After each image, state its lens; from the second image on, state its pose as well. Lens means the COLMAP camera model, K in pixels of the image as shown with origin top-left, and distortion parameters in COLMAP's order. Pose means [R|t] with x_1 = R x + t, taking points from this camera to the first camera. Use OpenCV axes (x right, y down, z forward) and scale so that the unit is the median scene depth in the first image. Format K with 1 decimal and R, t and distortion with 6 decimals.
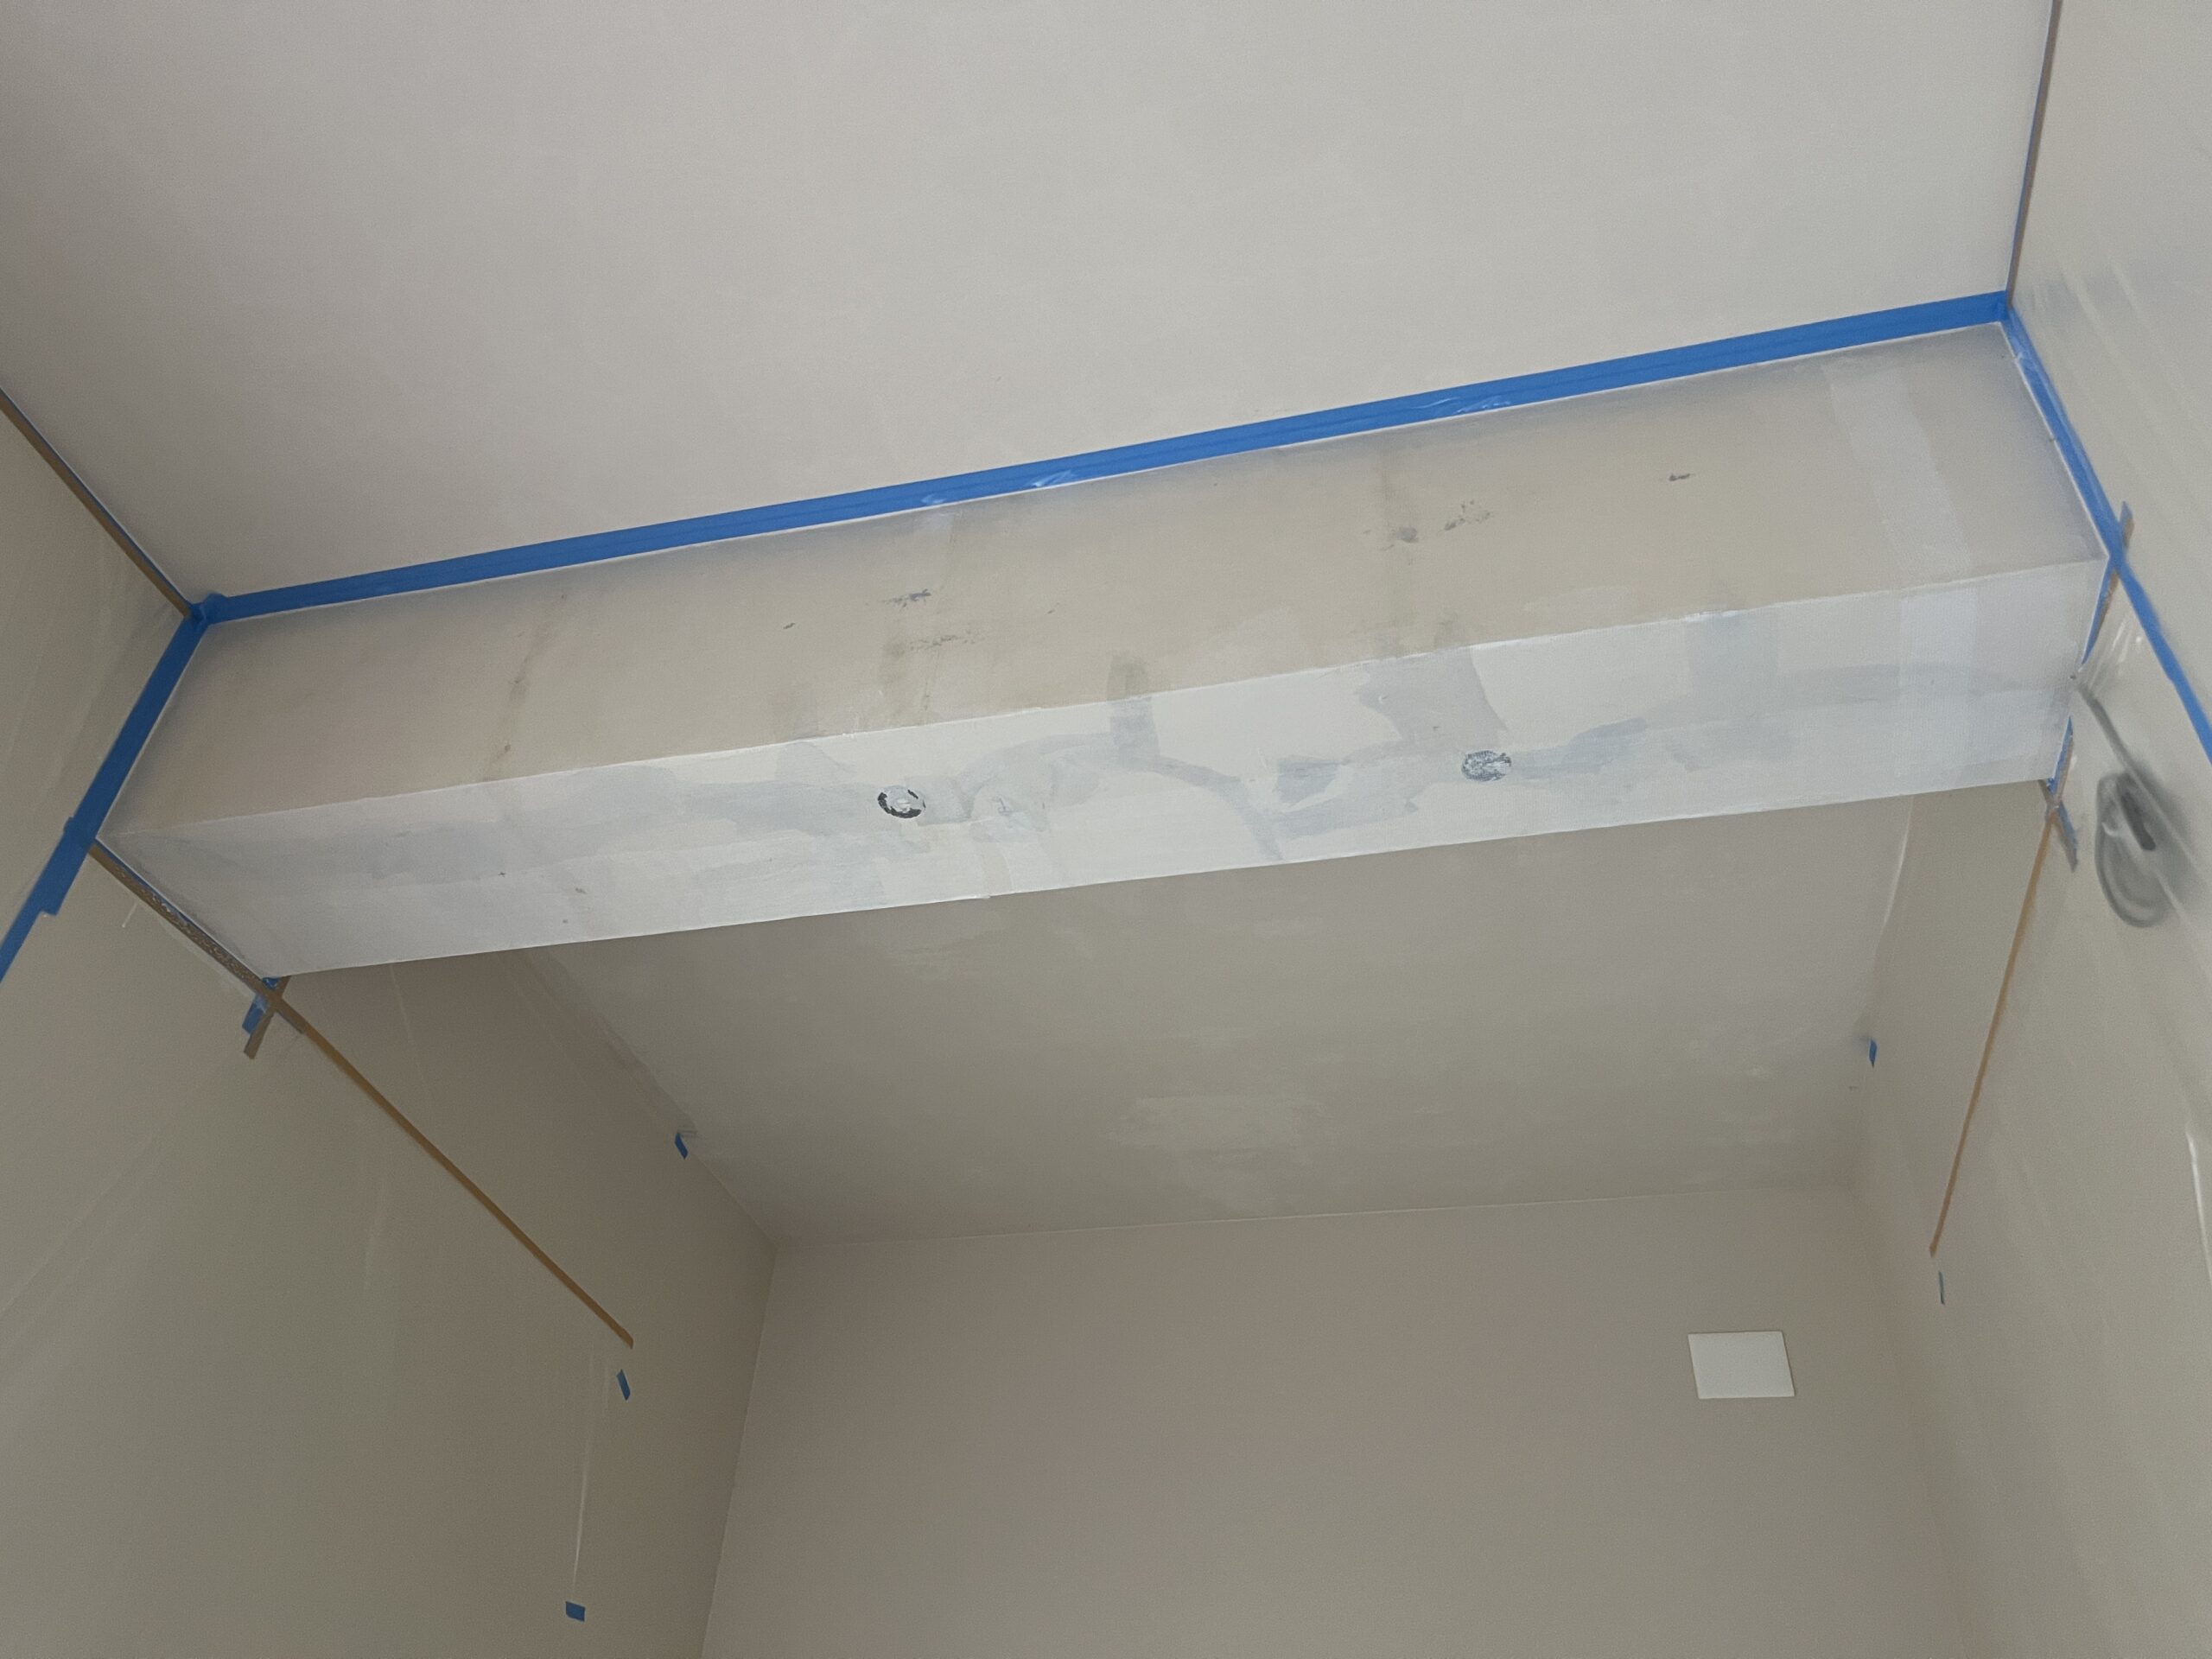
lens RADIAL K [[1672.7, 0, 1101.1], [0, 1672.7, 825.3], [0, 0, 1]] dist [0.043603, -0.062081]
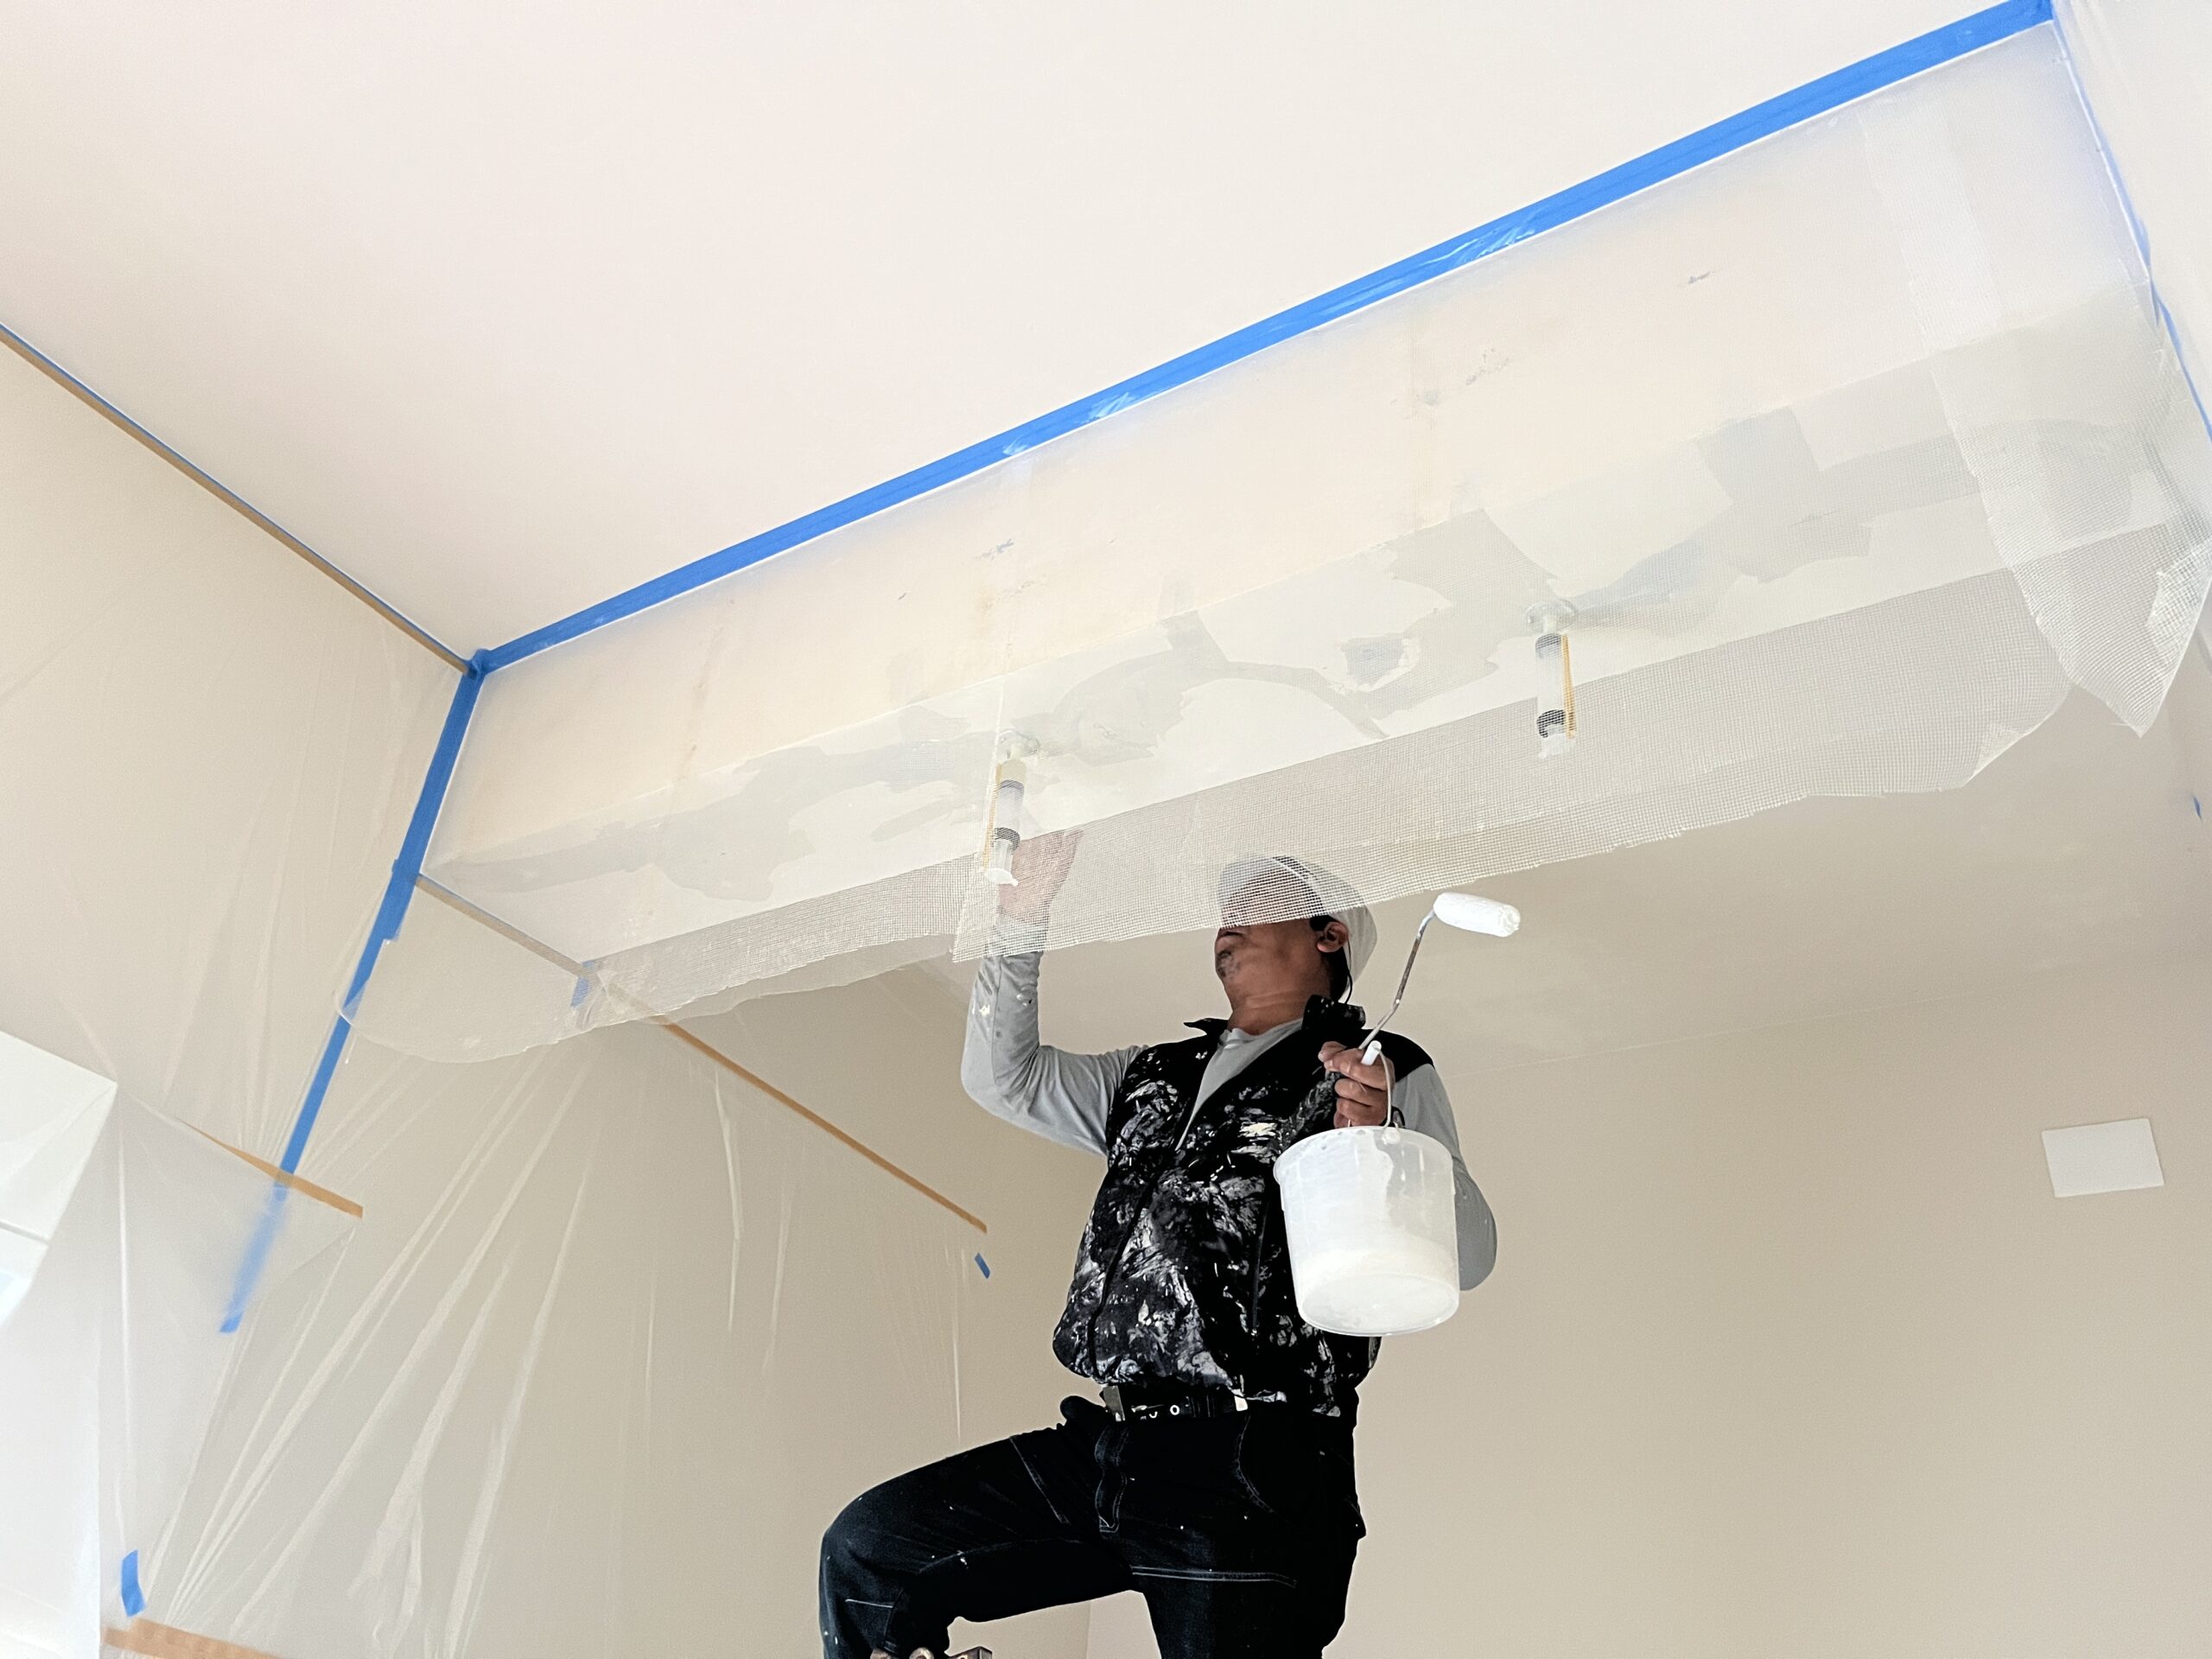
lens RADIAL K [[1672.7, 0, 1082.3], [0, 1672.7, 830.7], [0, 0, 1]] dist [0.043603, -0.062081]
pose [[0.947565, -0.145926, -0.284298, 0.209039], [0.171133, 0.983048, 0.065805, -0.020610], [0.269876, -0.111007, 0.956475, -0.025826]]
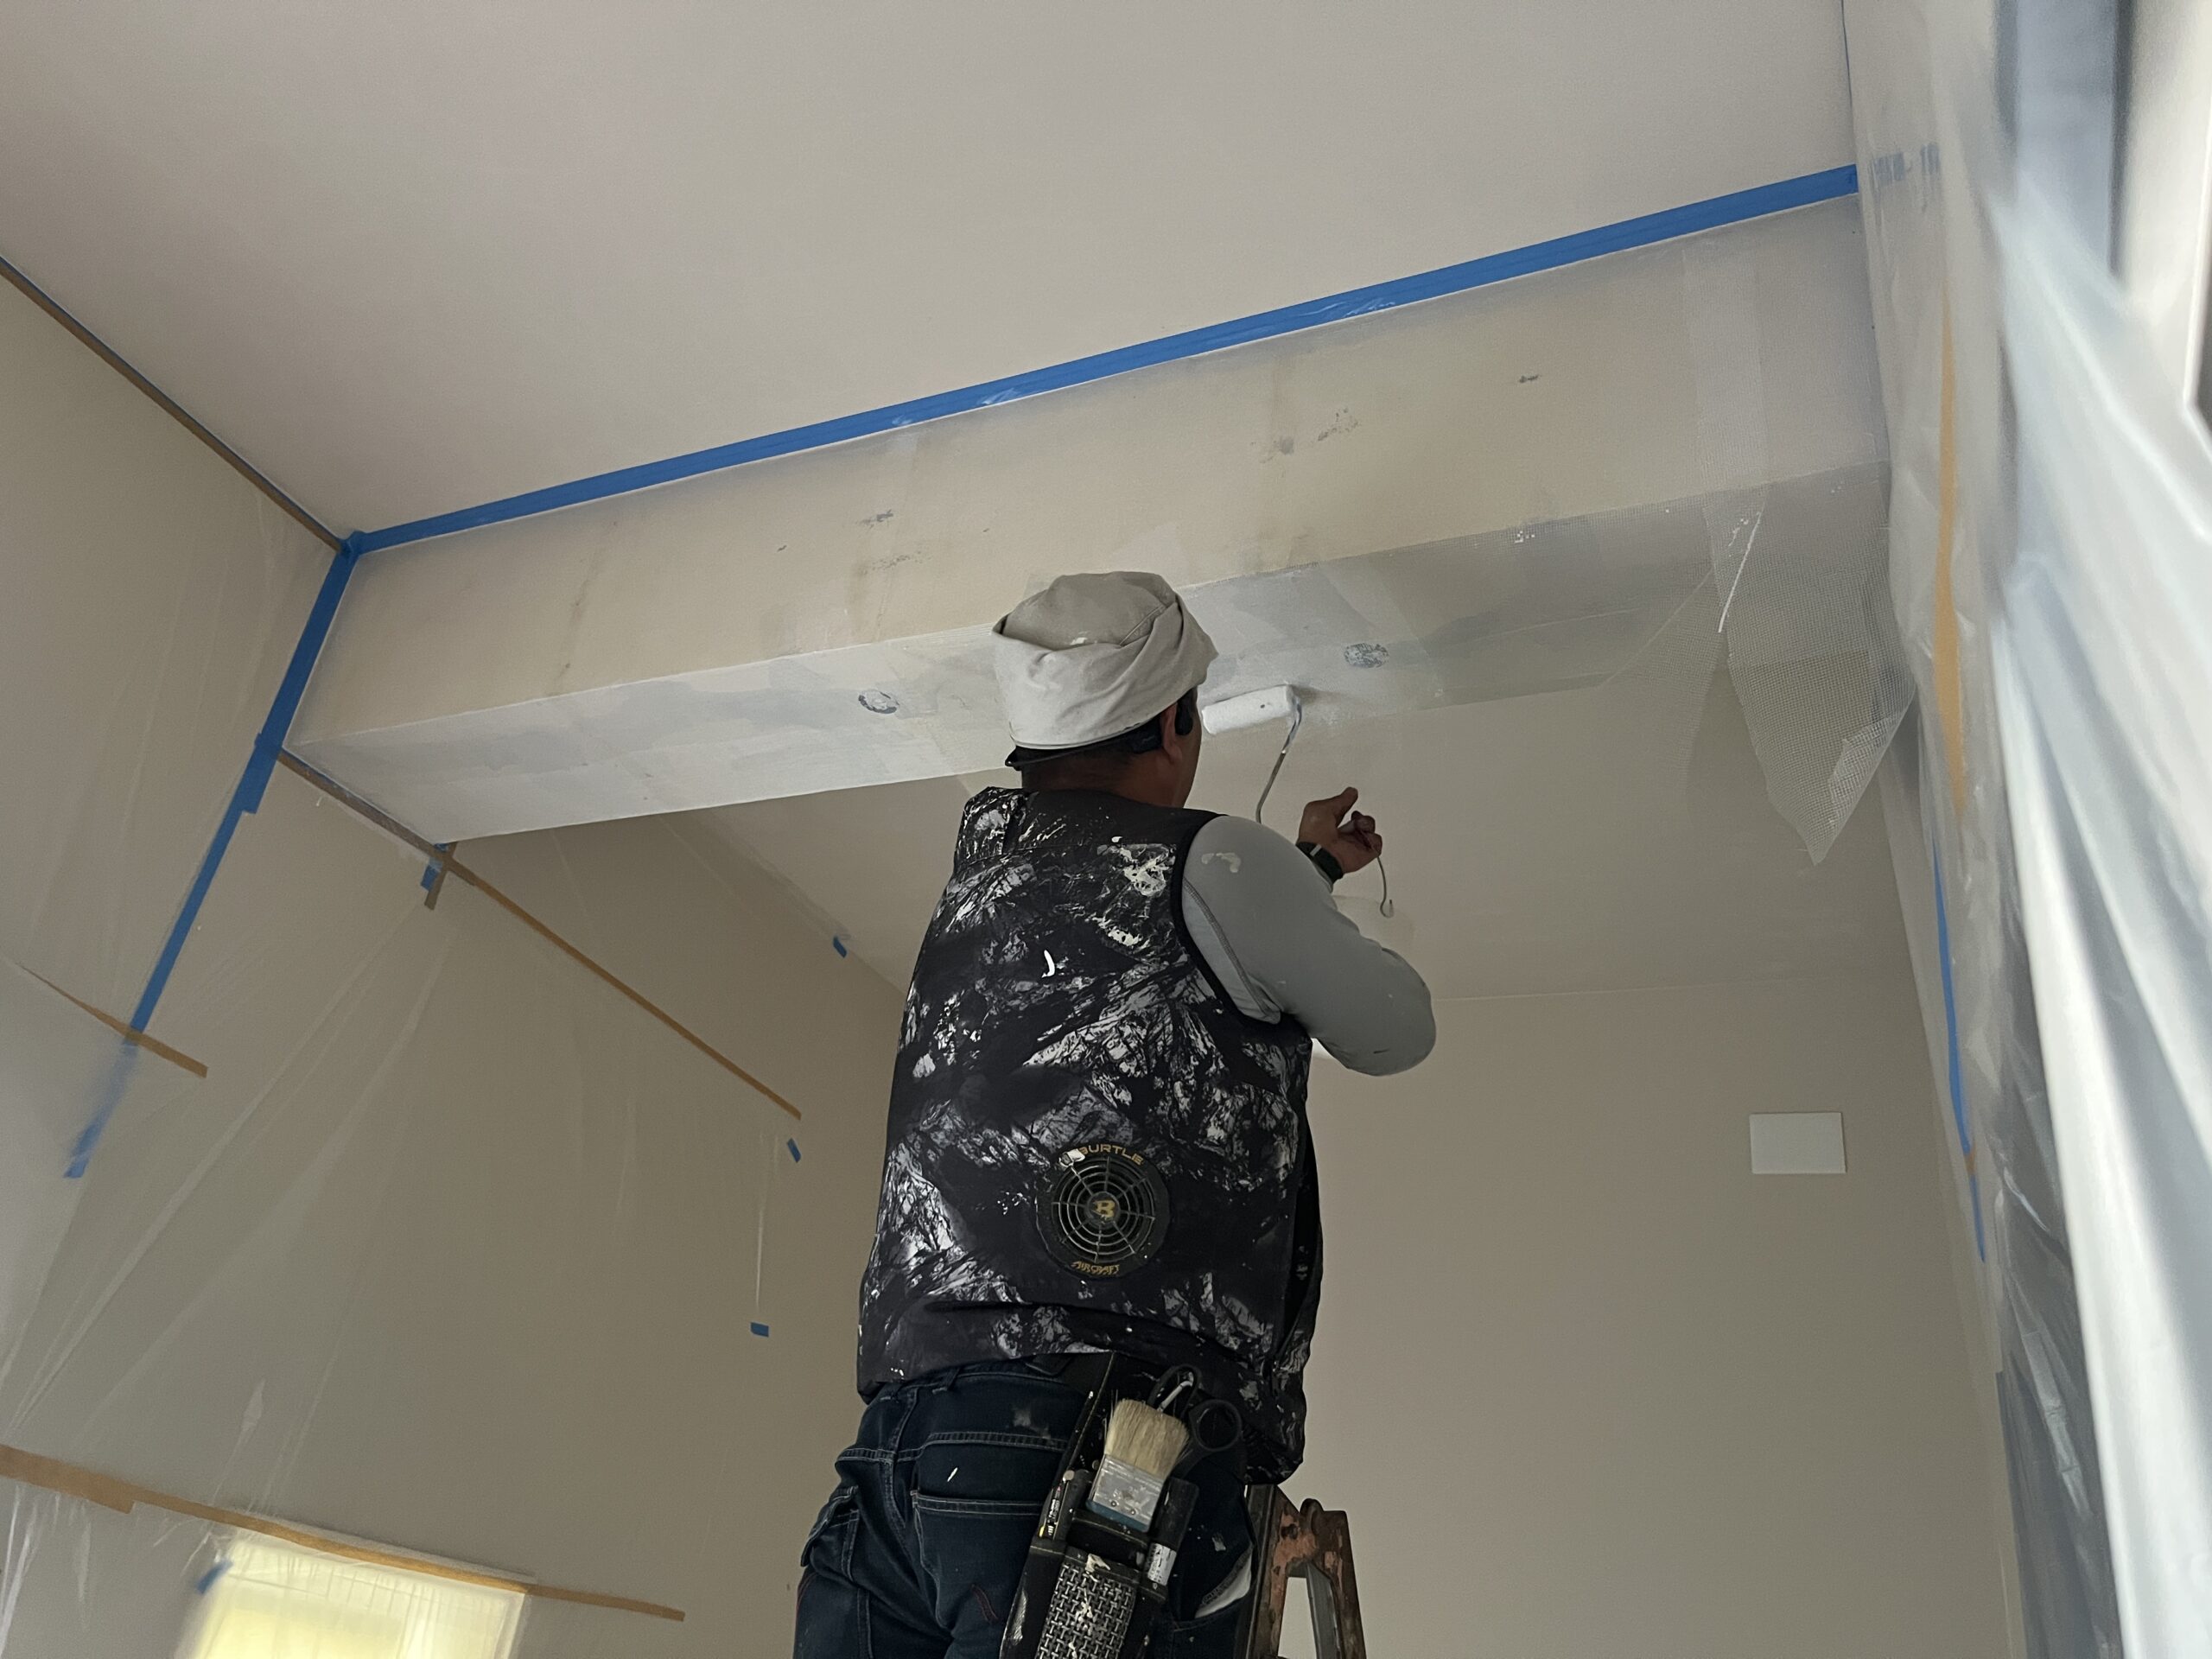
lens RADIAL K [[1672.7, 0, 1086.6], [0, 1672.7, 836.9], [0, 0, 1]] dist [0.043603, -0.062081]
pose [[0.980407, -0.025485, -0.195327, 0.235950], [0.057146, 0.985749, 0.158220, -0.092381], [0.188511, -0.166283, 0.967891, -0.107868]]
